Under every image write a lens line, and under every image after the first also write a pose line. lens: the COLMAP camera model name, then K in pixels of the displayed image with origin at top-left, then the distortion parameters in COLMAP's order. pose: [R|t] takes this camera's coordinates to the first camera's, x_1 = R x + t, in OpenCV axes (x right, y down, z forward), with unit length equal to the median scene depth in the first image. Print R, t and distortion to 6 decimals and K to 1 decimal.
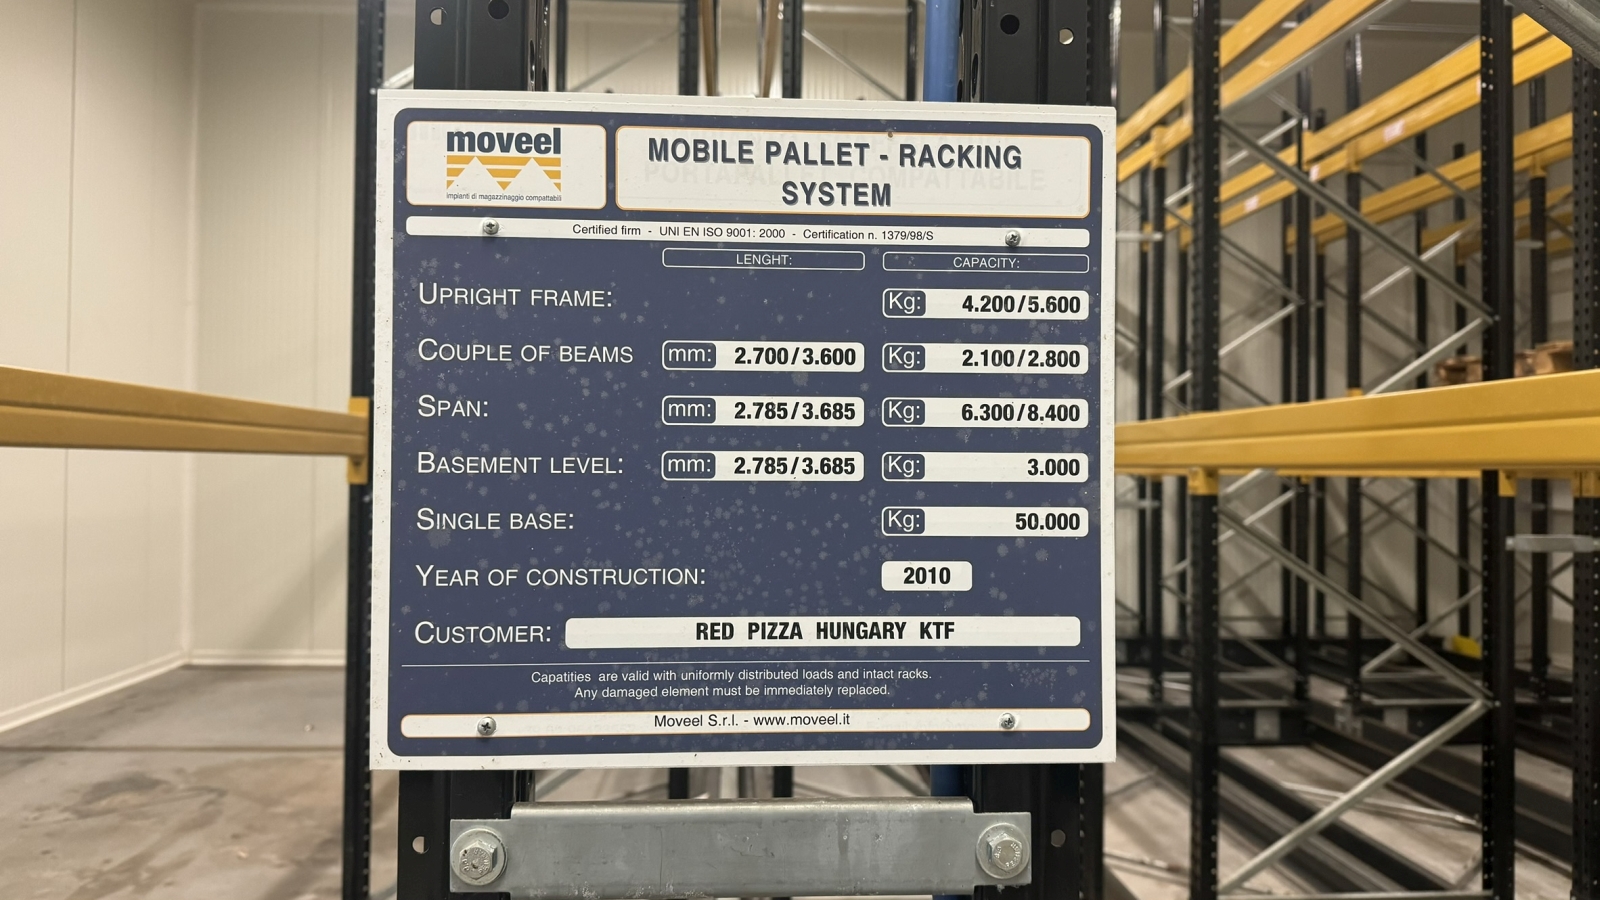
lens RADIAL K [[1140.8, 0, 800.6], [0, 1140.8, 442.2], [0, 0, 1]] dist [0.064111, -0.090550]
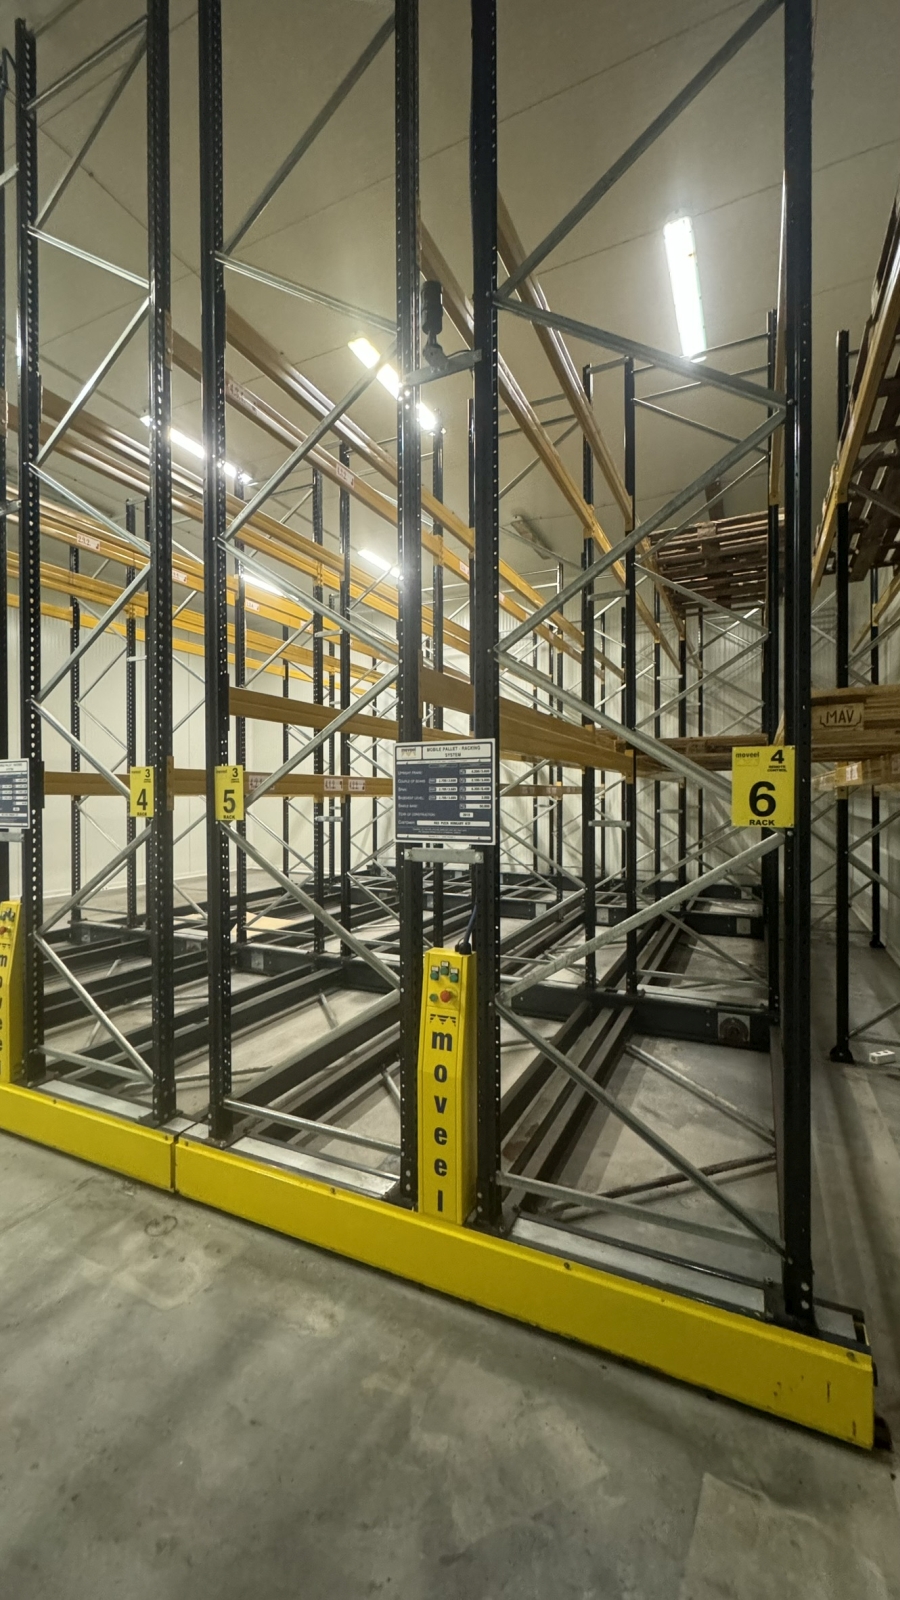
lens RADIAL K [[638.7, 0, 448.6], [0, 638.7, 796.8], [0, 0, 1]] dist [0.001337, -0.000300]
pose [[0.870245, -0.007492, -0.492562, 1.777895], [0.018829, 0.999660, 0.018063, -0.049244], [0.492259, -0.024994, 0.870090, -2.137344]]
